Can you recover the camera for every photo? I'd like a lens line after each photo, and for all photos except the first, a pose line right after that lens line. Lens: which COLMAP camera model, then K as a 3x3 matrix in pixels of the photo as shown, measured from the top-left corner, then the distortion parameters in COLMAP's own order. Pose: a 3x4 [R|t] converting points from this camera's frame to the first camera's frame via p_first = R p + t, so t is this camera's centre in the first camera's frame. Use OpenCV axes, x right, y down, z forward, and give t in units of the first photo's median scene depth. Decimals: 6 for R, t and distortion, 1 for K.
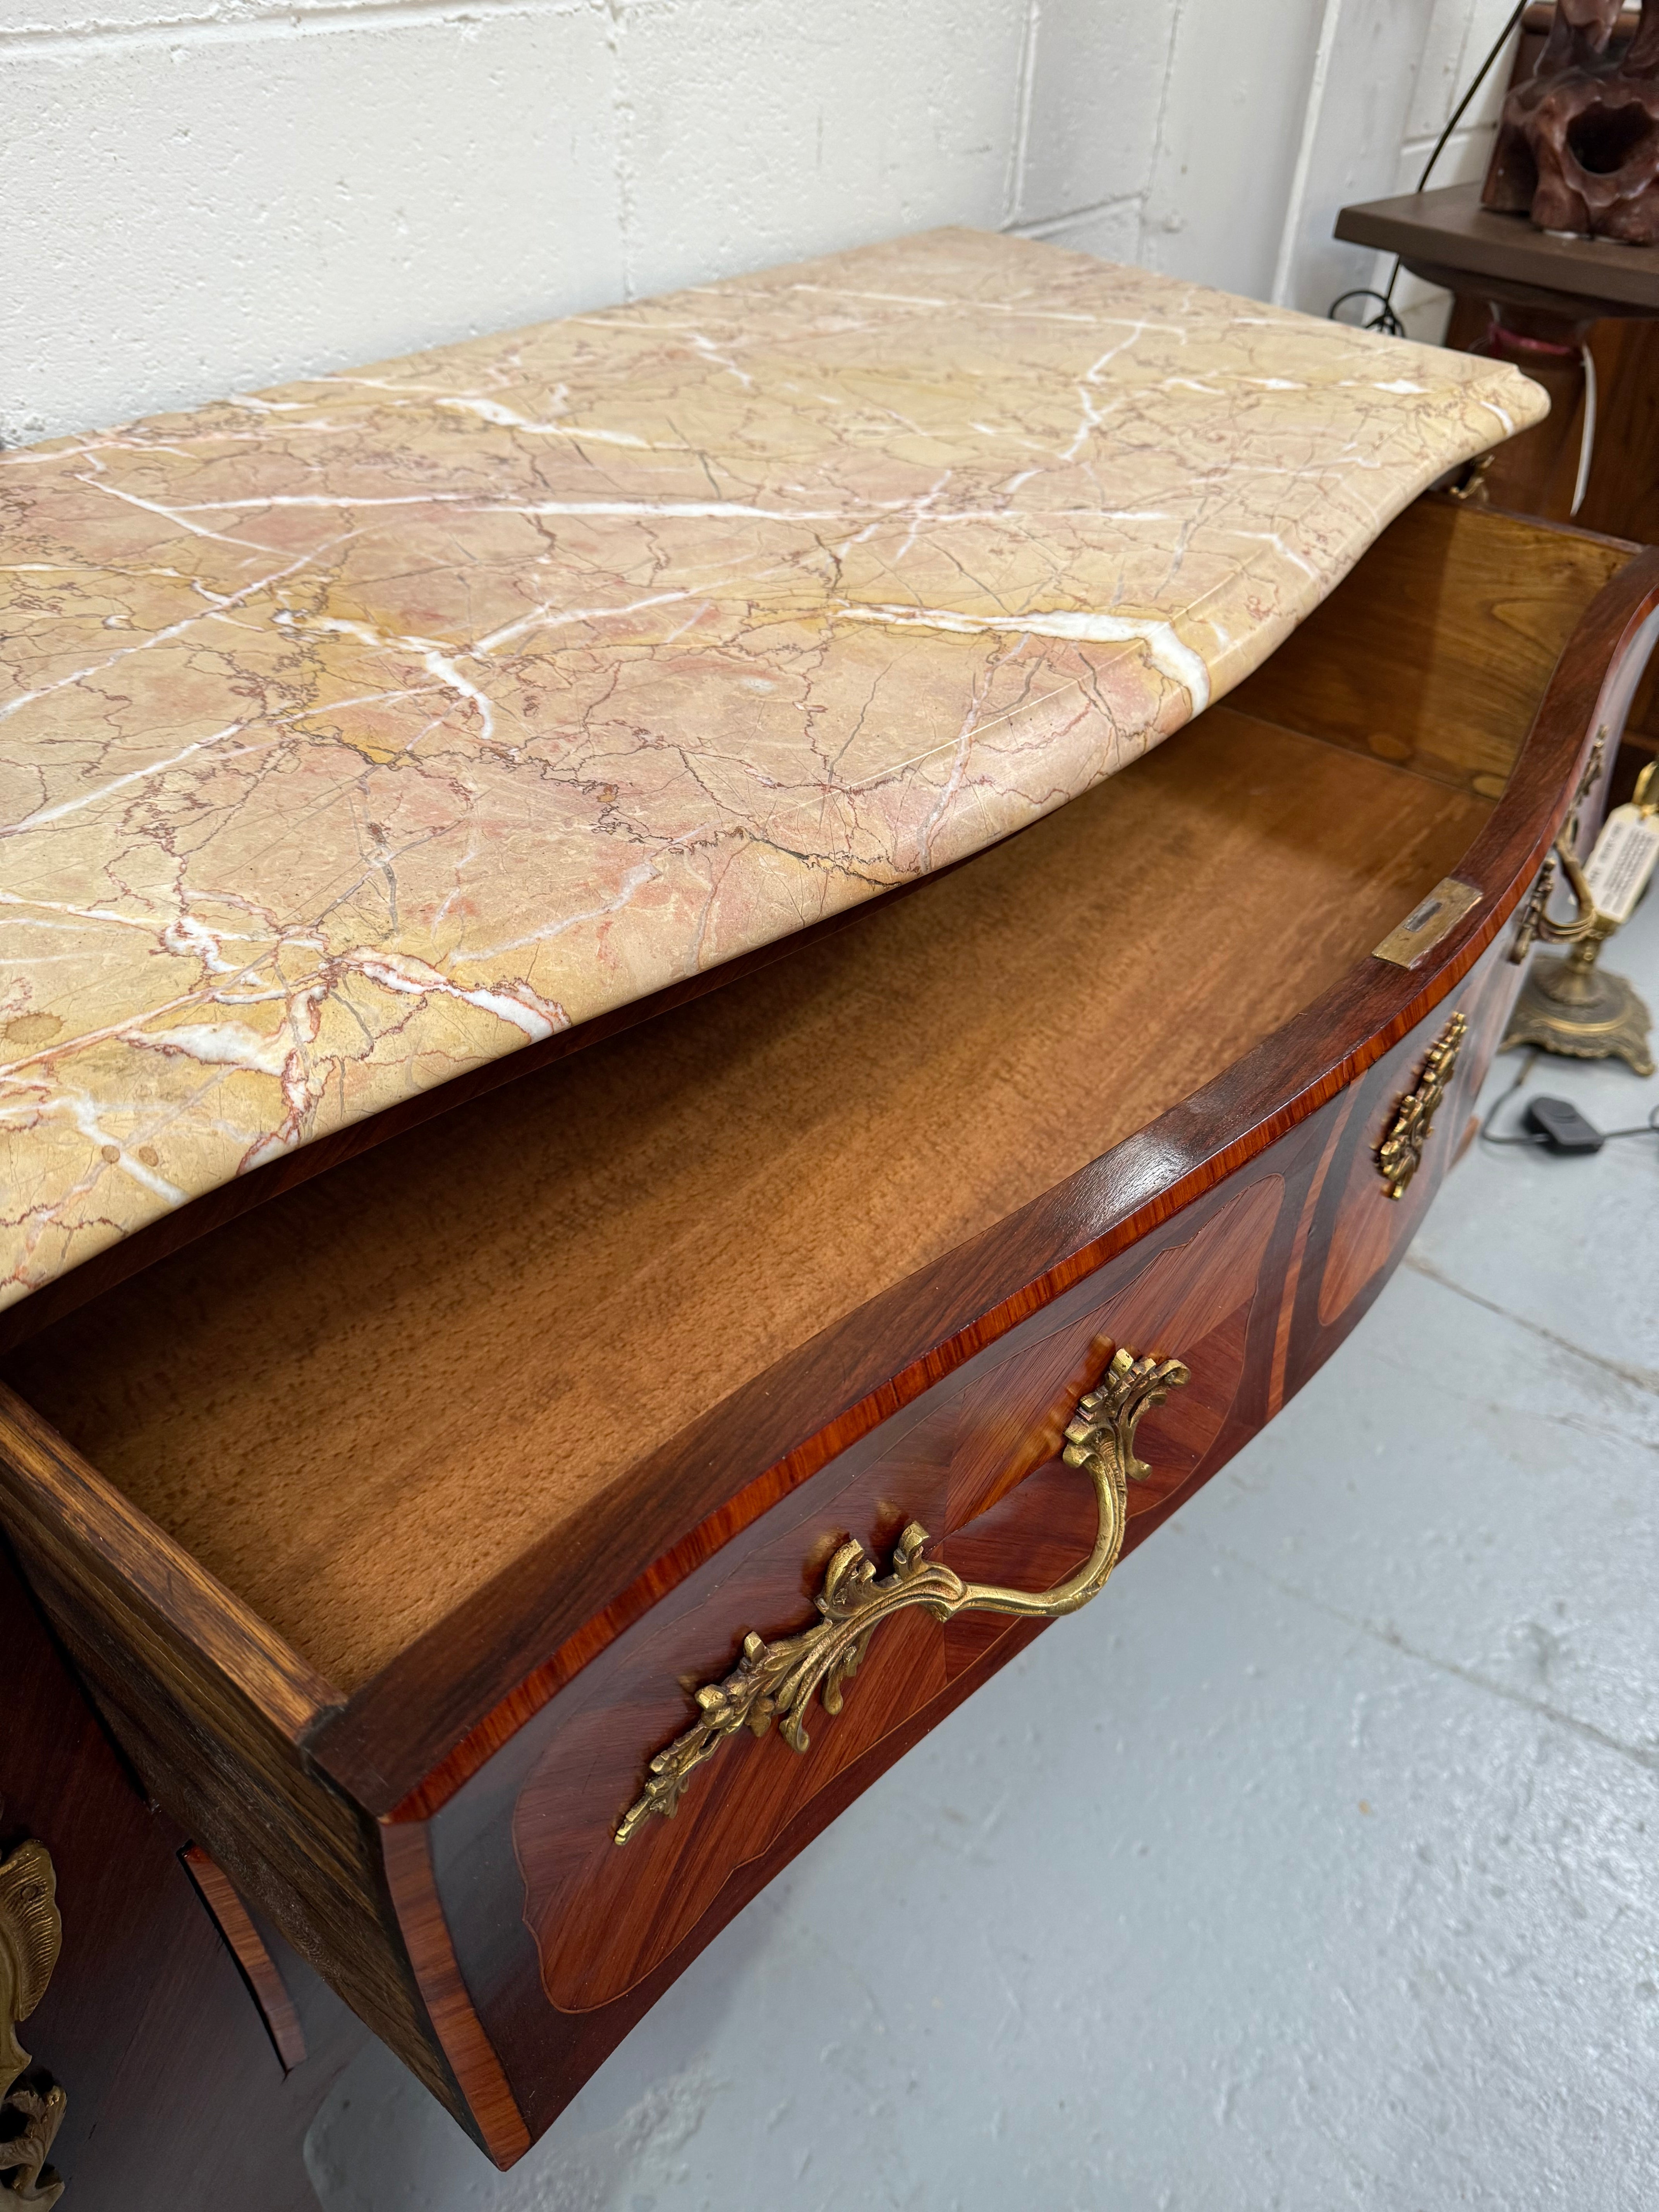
lens RADIAL K [[1590.0, 0, 825.2], [0, 1590.0, 1107.8], [0, 0, 1]] dist [0.001189, -0.011239]
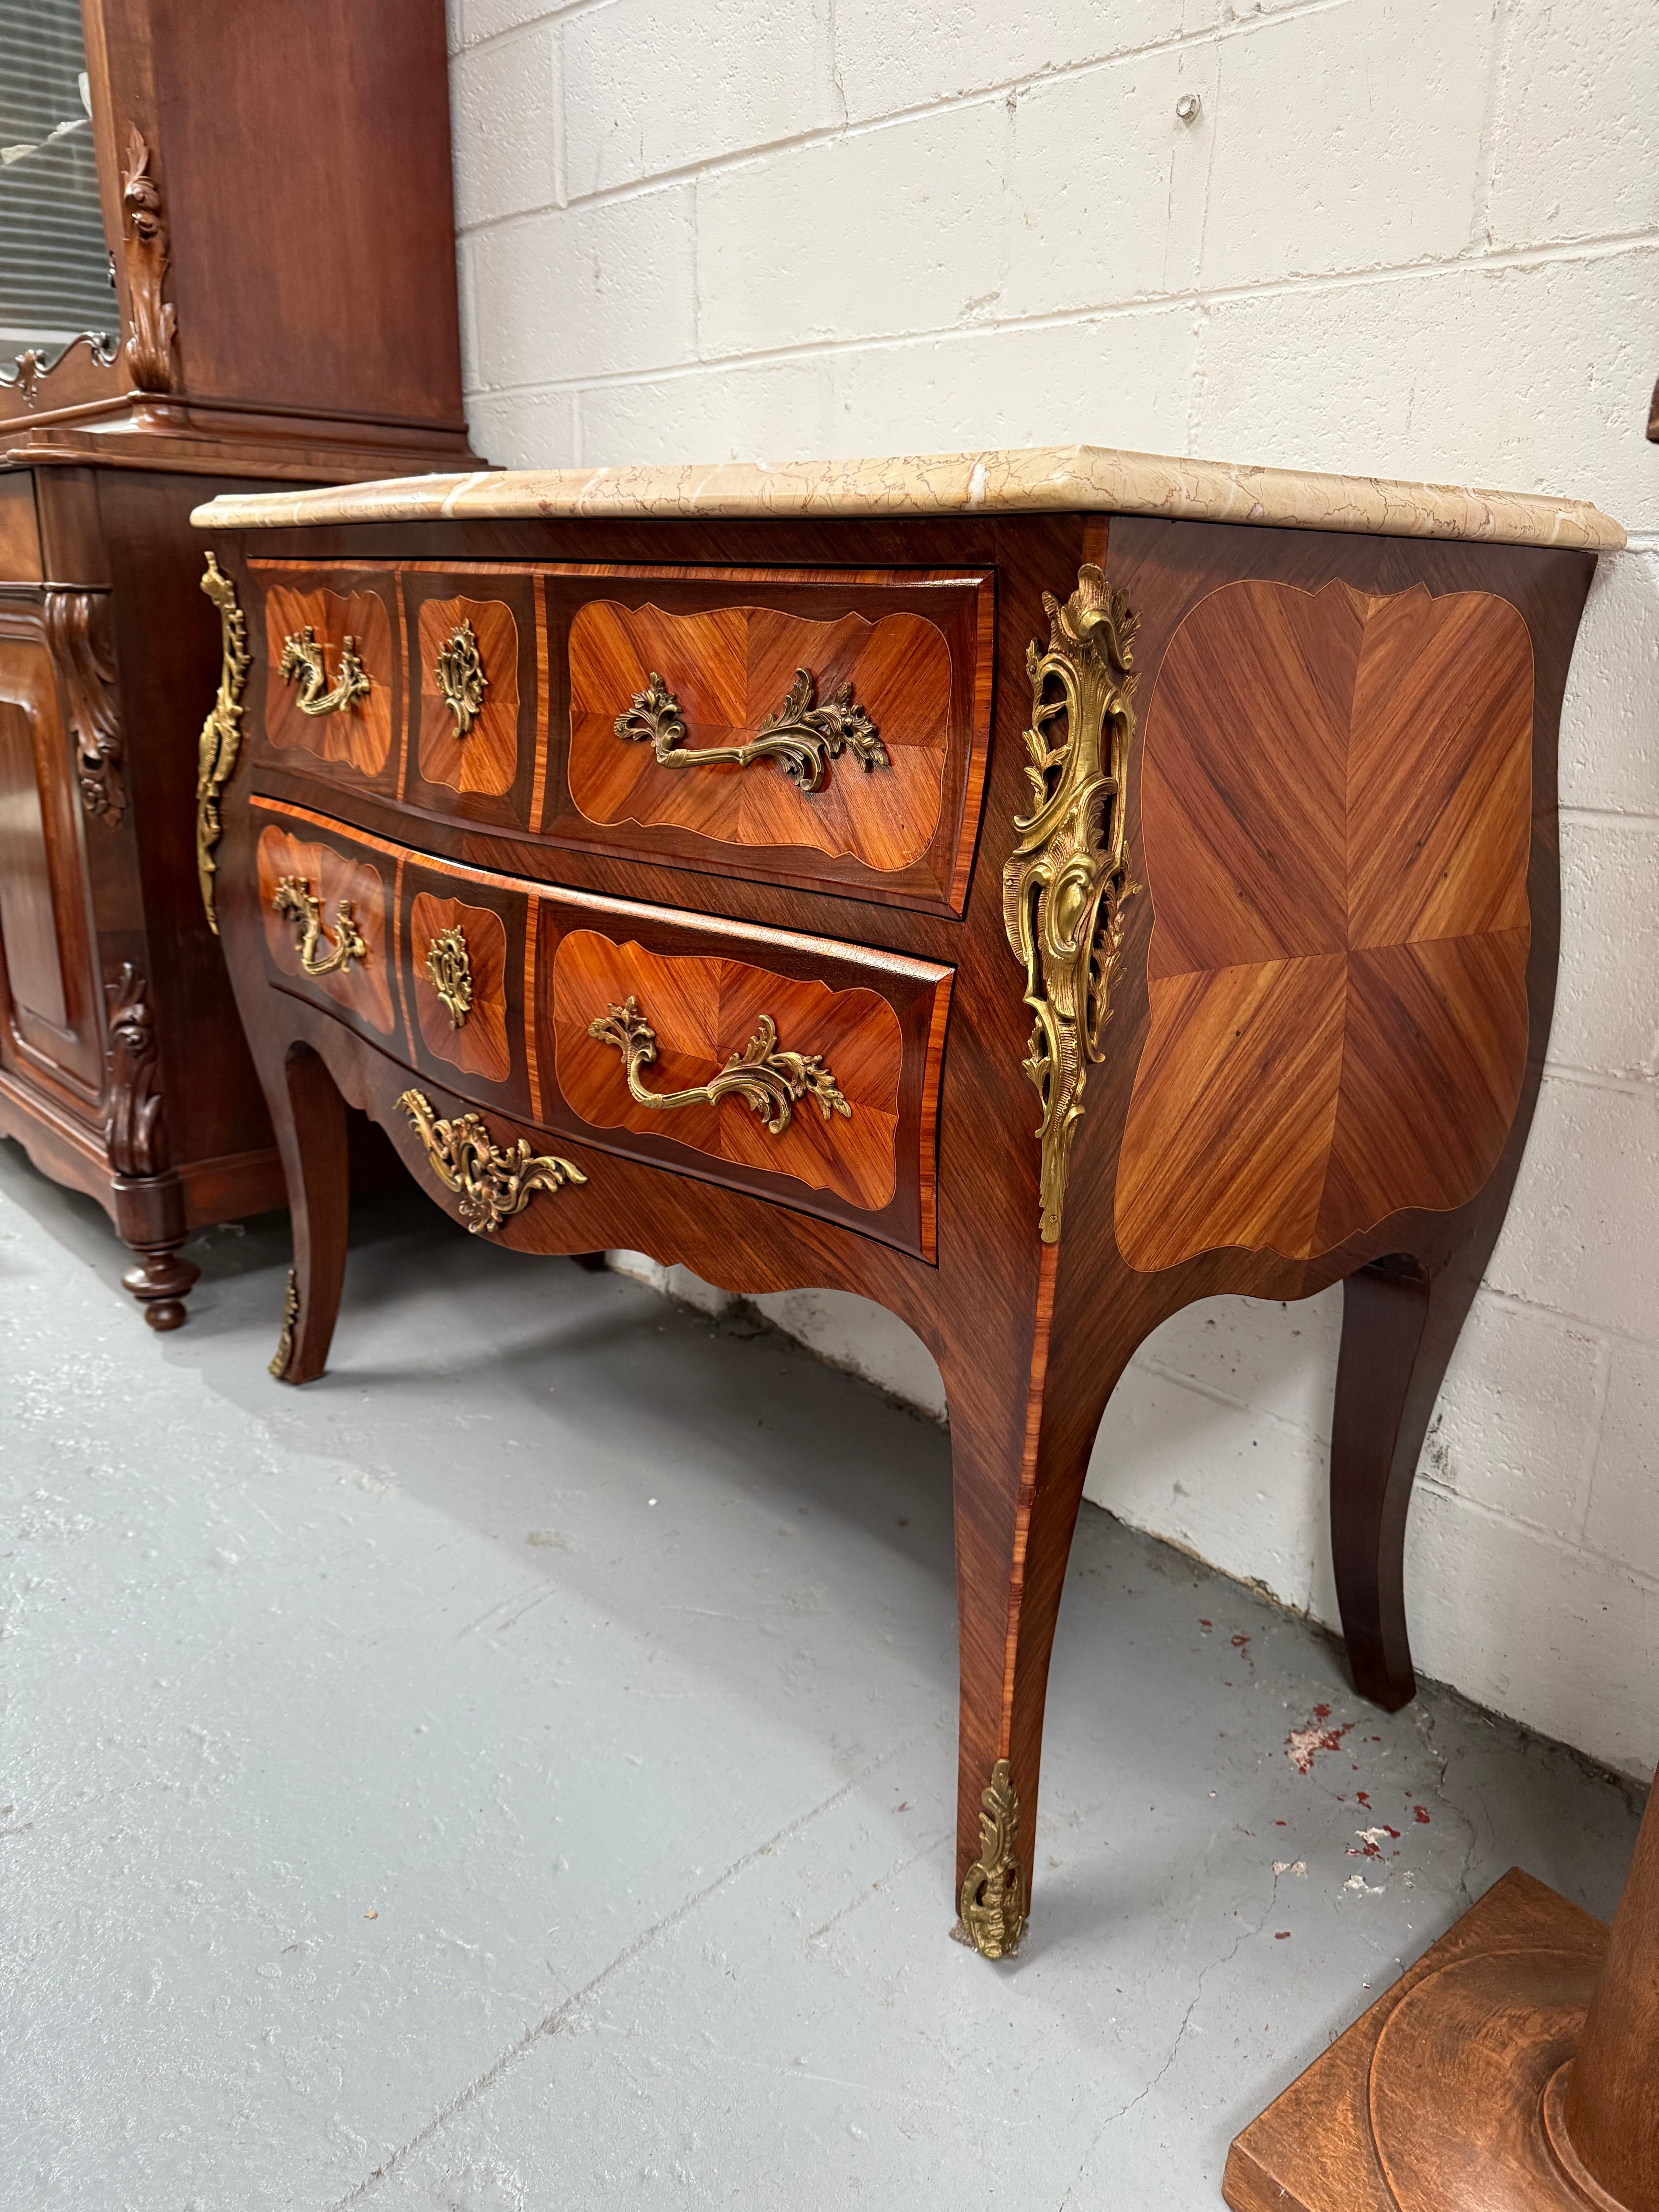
lens RADIAL K [[1572.6, 0, 838.7], [0, 1572.6, 1101.2], [0, 0, 1]] dist [0.022477, -0.026572]
pose [[-0.129231, 0.266033, -0.955262, 1.497635], [-0.661179, 0.694825, 0.282949, -0.427427], [0.739014, 0.668165, 0.086103, 1.195810]]
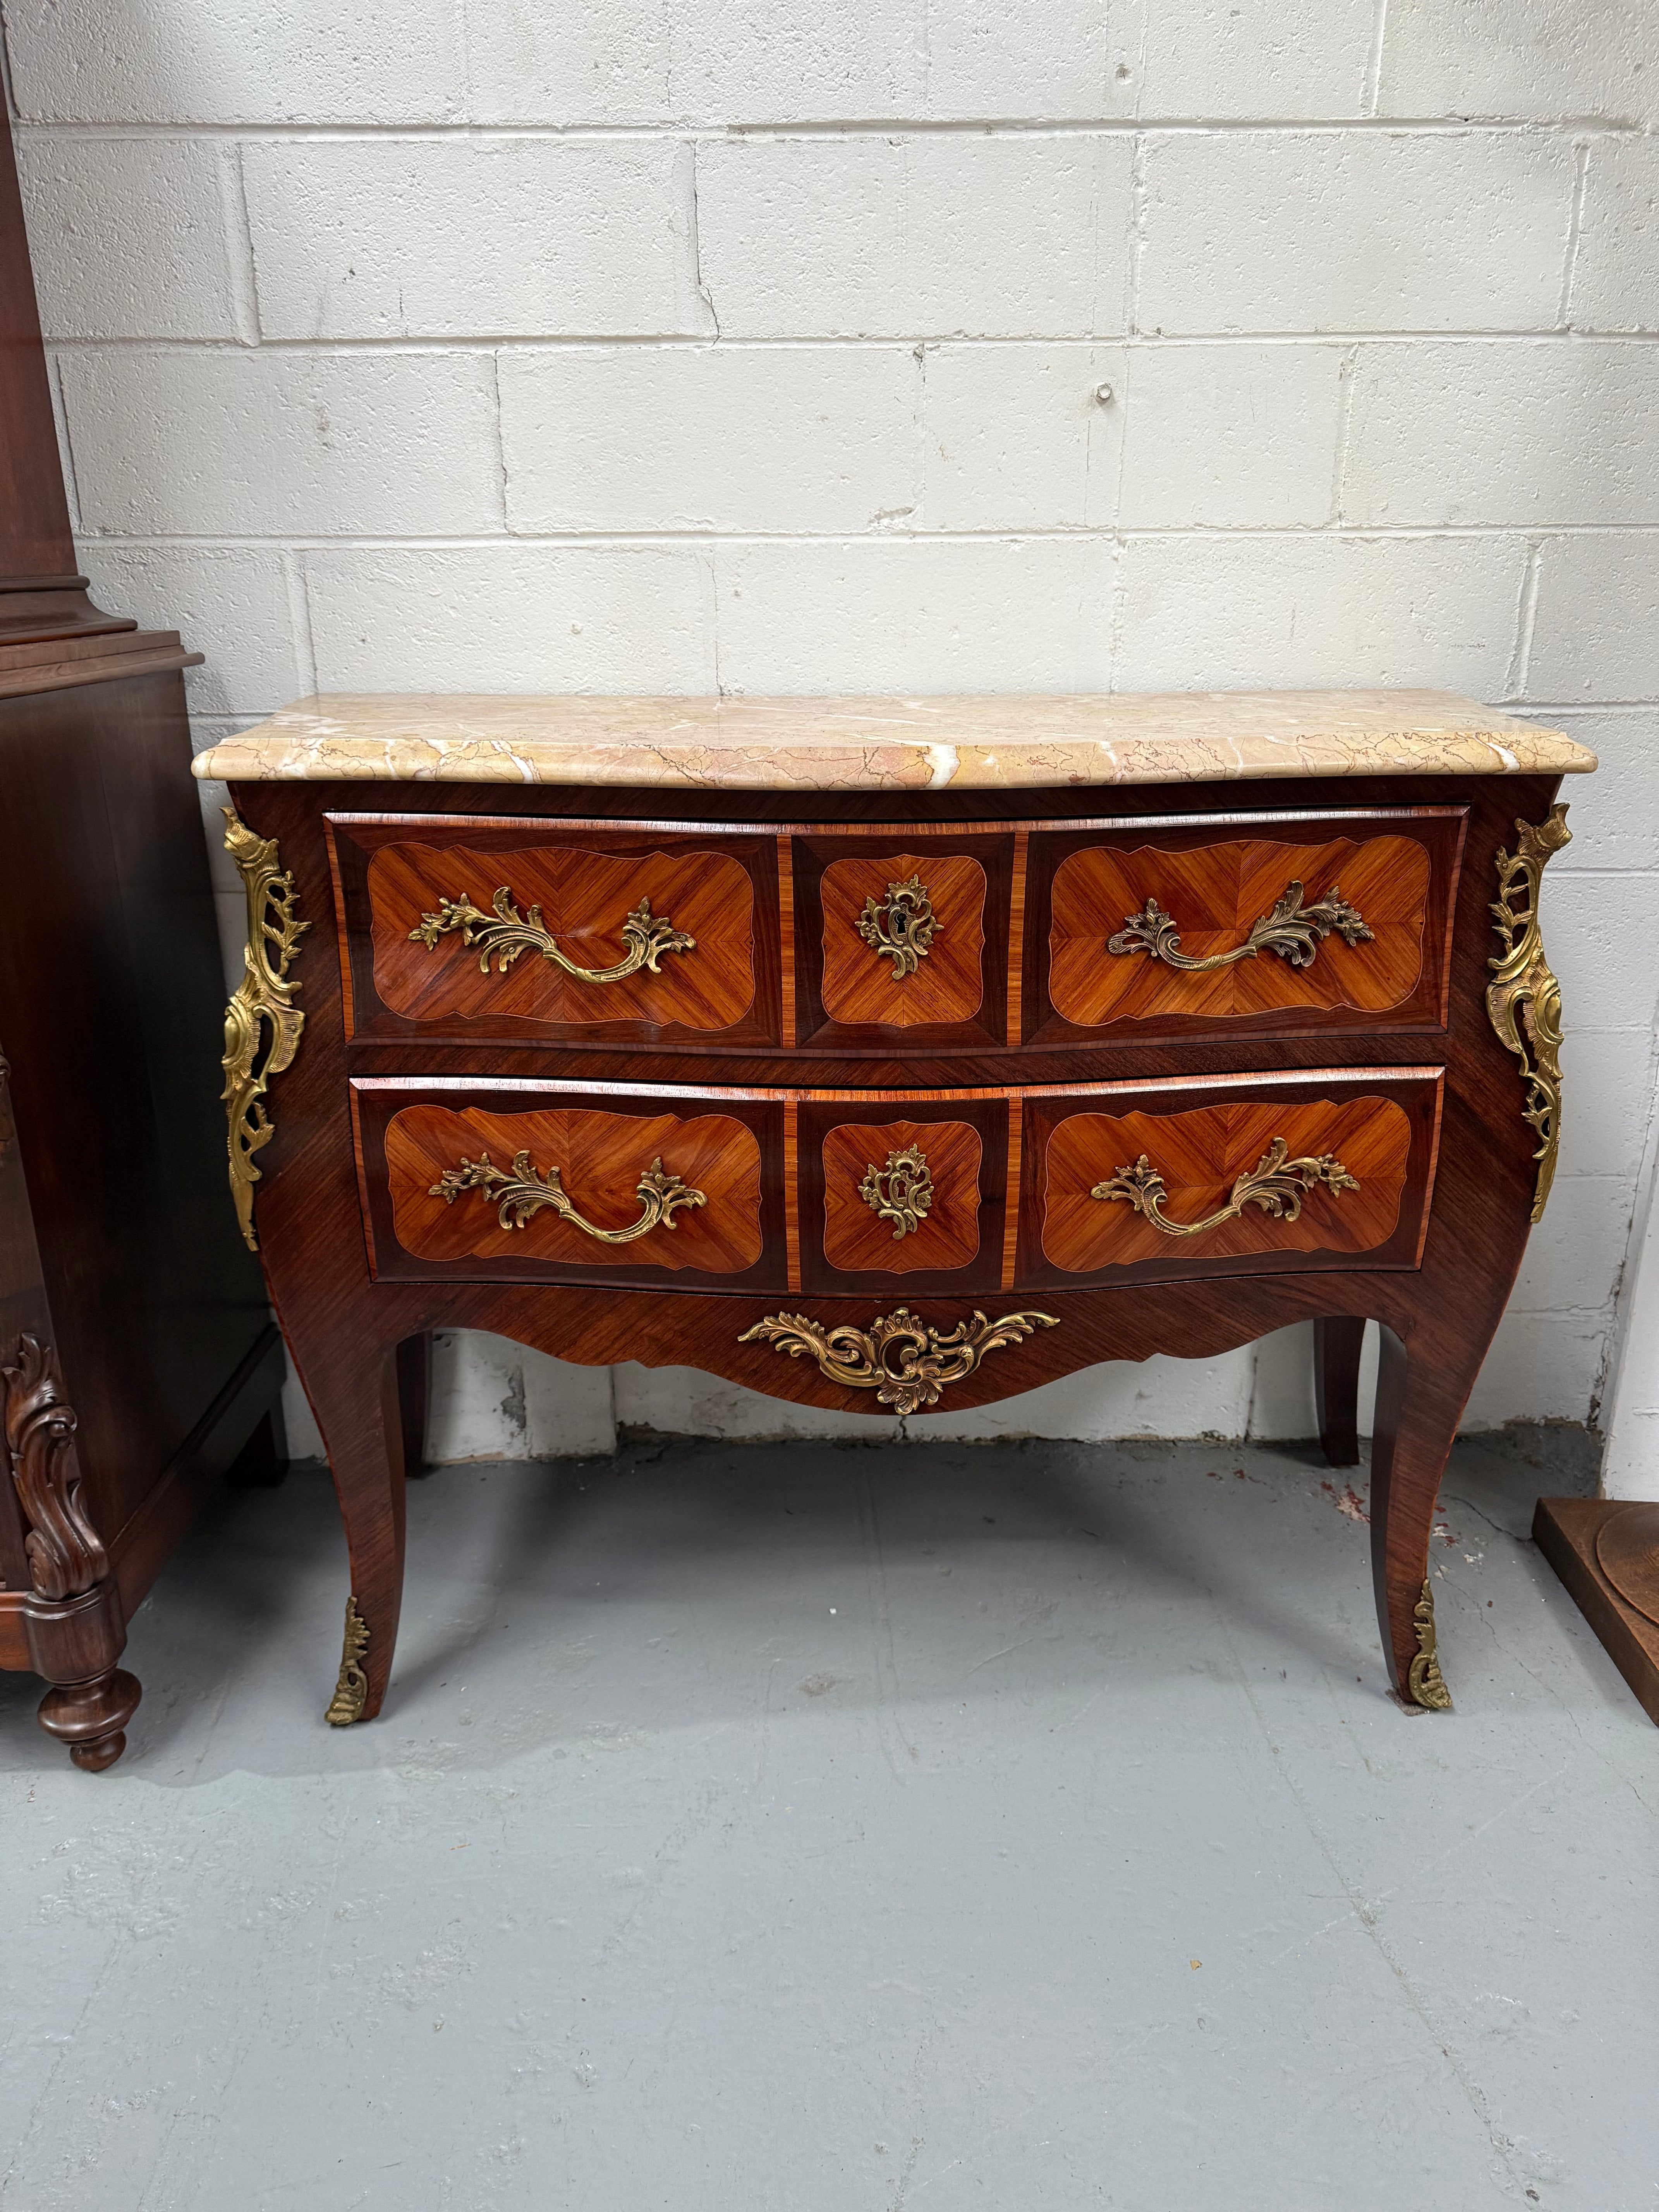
lens RADIAL K [[1565.3, 0, 829.5], [0, 1565.3, 1106.0], [0, 0, 1]] dist [0.047845, -0.063722]
pose [[0.643833, 0.215798, -0.734105, 1.205626], [-0.470164, 0.868495, -0.157045, 0.333805], [0.603676, 0.446260, 0.660626, -0.111883]]
